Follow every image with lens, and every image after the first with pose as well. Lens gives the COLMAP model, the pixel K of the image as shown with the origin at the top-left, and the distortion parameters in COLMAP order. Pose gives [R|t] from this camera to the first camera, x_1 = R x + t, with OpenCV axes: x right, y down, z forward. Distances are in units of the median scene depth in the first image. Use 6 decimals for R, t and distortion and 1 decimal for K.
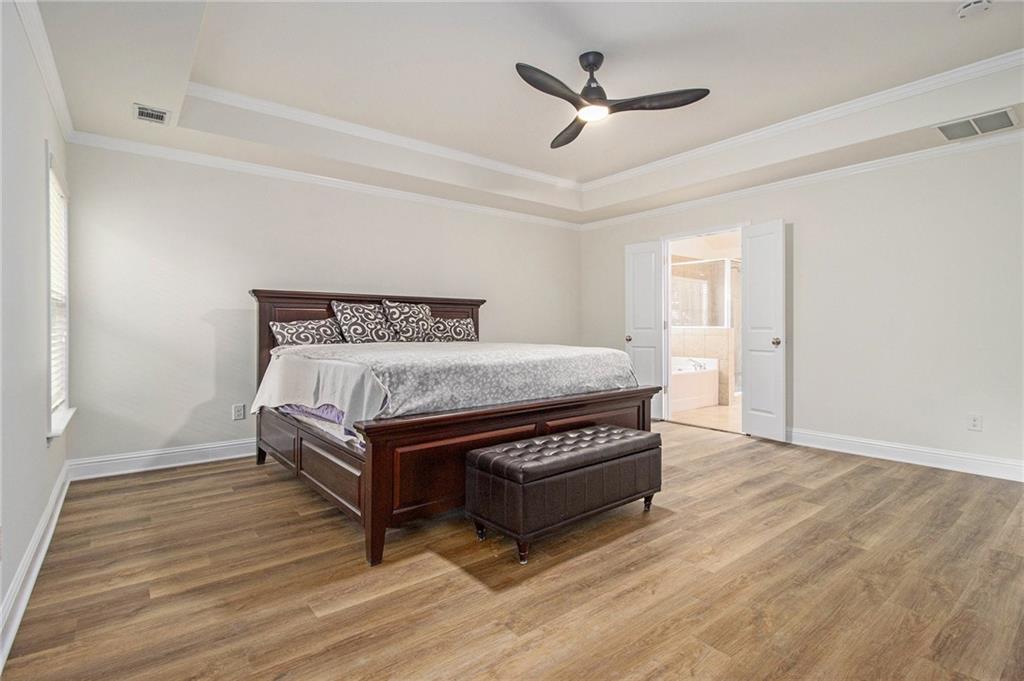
lens RADIAL K [[493.7, 0, 512.9], [0, 493.7, 332.0], [0, 0, 1]] dist [-0.008950, -0.000421]
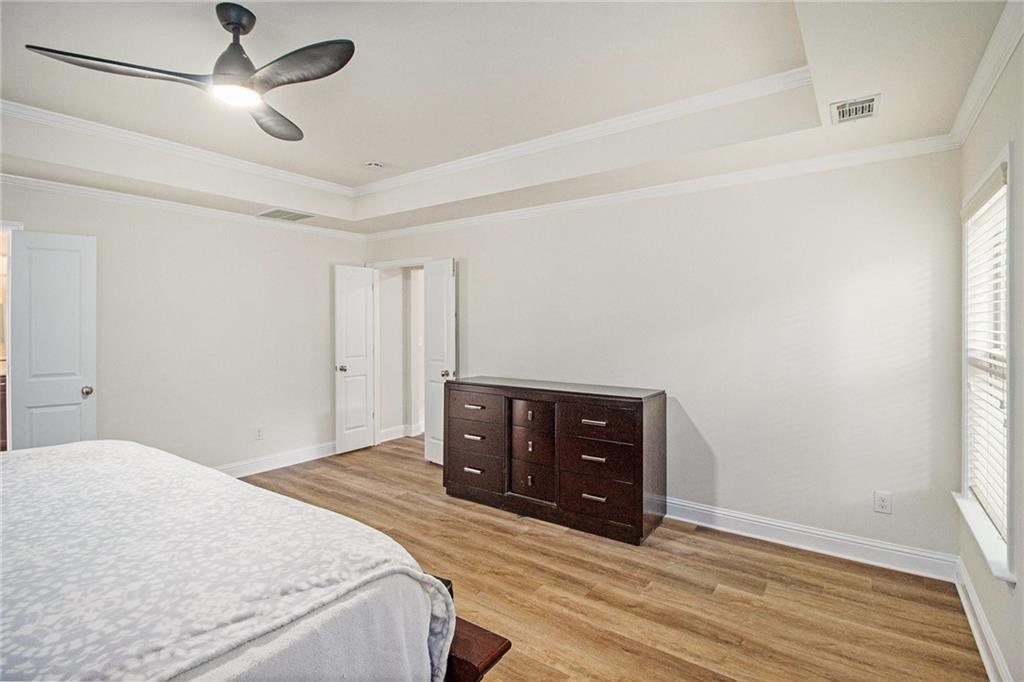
lens RADIAL K [[493.7, 0, 518.8], [0, 493.7, 334.1], [0, 0, 1]] dist [-0.008950, -0.000421]
pose [[-0.268477, -0.014458, 0.963178, -0.691206], [0.012040, 0.999759, 0.018364, -0.132356], [-0.963211, 0.016527, -0.268238, 0.932815]]
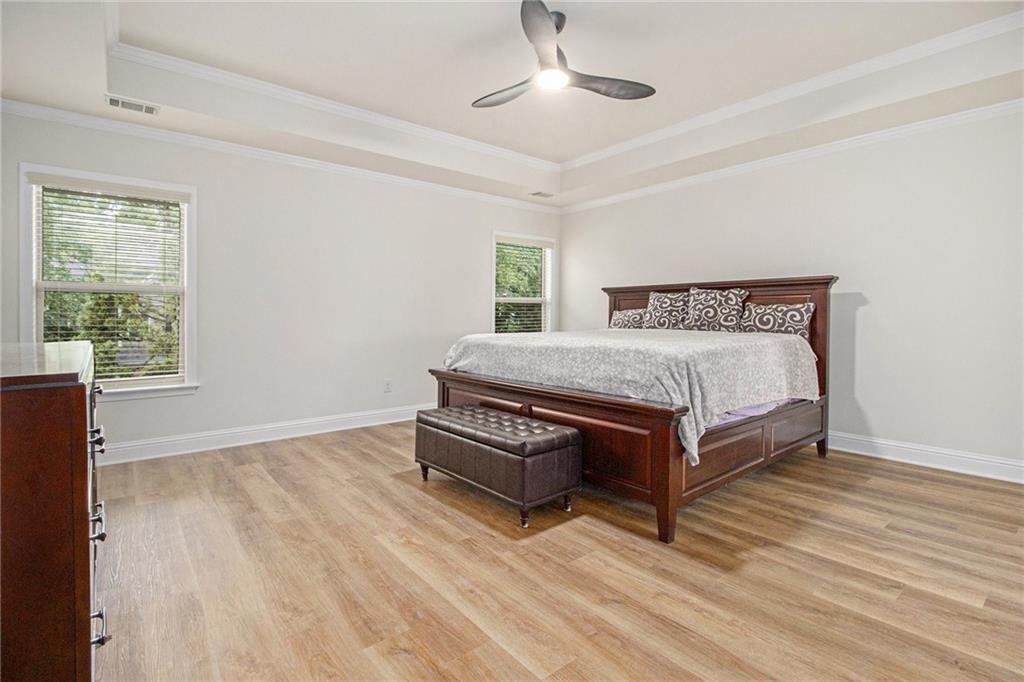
lens RADIAL K [[493.7, 0, 520.6], [0, 493.7, 324.7], [0, 0, 1]] dist [-0.008950, -0.000421]
pose [[0.014247, 0.018429, -0.999729, 1.253577], [-0.008702, 0.999795, 0.018306, -0.008733], [0.999861, 0.008439, 0.014404, 1.086088]]
